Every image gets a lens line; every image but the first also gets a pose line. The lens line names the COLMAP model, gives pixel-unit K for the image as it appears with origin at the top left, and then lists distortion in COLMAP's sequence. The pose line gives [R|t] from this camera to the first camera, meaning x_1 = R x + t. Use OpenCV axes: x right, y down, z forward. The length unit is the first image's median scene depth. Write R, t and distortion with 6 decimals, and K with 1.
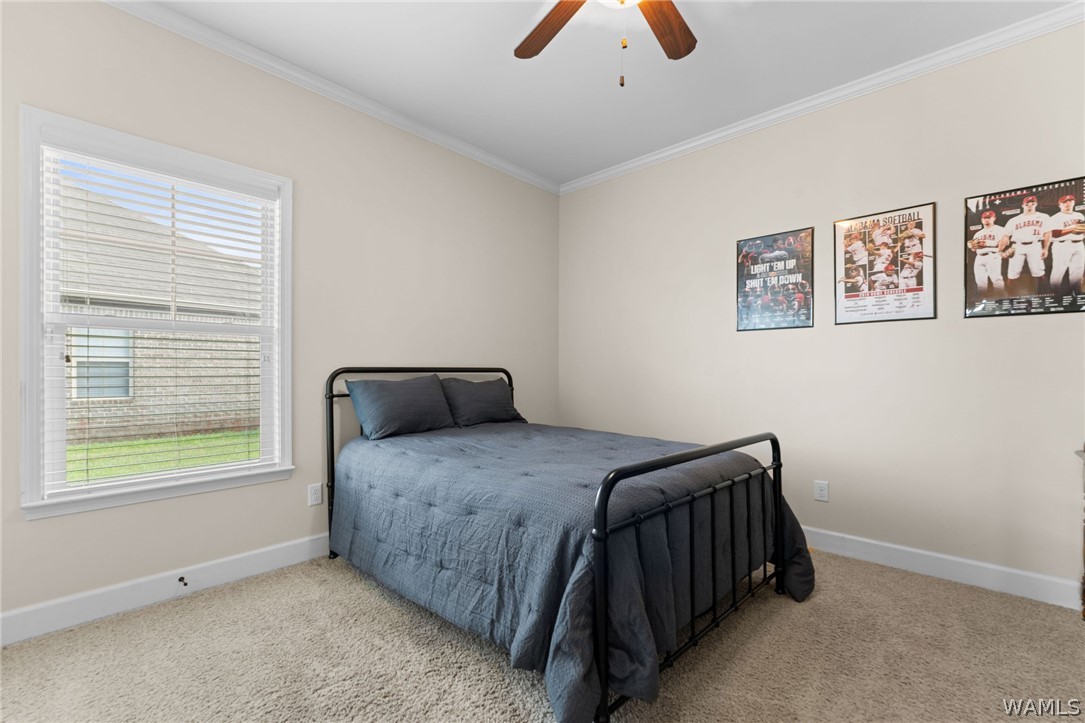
lens RADIAL K [[457.8, 0, 534.0], [0, 457.8, 368.2], [0, 0, 1]] dist [0.000460, 0.000184]
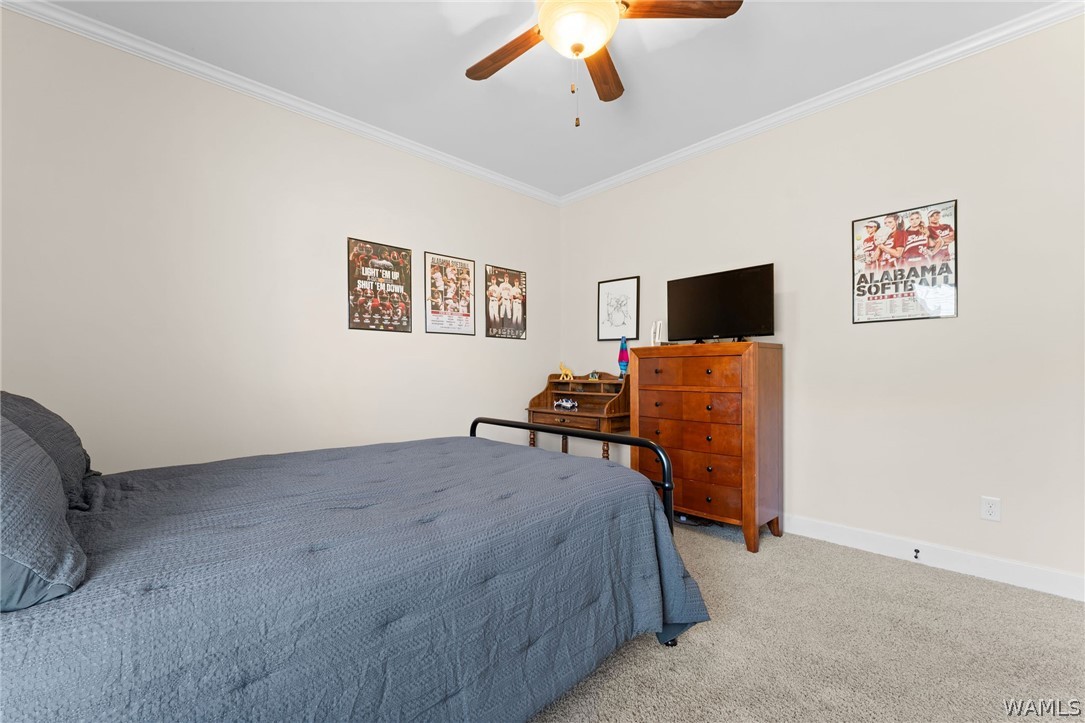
lens RADIAL K [[457.8, 0, 534.0], [0, 457.8, 368.2], [0, 0, 1]] dist [0.000460, 0.000184]
pose [[0.056897, 0.002220, 0.998378, -0.629077], [-0.002285, 0.999995, -0.002093, 0.005773], [-0.998377, -0.002162, 0.056902, 0.662560]]
